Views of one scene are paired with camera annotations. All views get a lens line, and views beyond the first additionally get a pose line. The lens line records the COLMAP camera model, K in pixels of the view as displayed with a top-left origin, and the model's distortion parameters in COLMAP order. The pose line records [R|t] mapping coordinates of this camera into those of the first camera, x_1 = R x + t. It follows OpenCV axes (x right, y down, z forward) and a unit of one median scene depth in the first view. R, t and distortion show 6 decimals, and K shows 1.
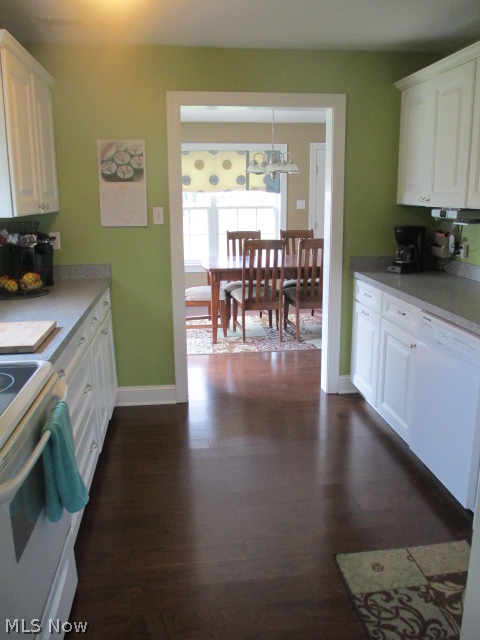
lens RADIAL K [[529.1, 0, 240.0], [0, 529.1, 320.0], [0, 0, 1]] dist [-0.052528, 0.013043]
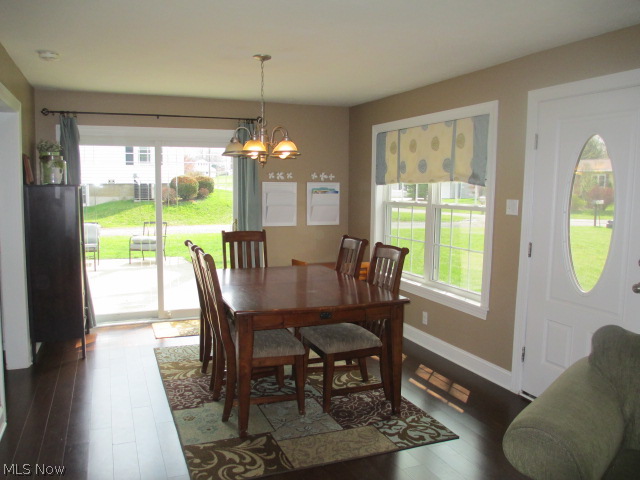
lens RADIAL K [[529.1, 0, 320.0], [0, 529.1, 240.0], [0, 0, 1]] dist [-0.052528, 0.013043]
pose [[0.242623, 0.108855, -0.963994, 0.817822], [-0.230437, 0.971711, 0.051729, -0.237404], [0.942355, 0.209589, 0.260843, 0.961071]]
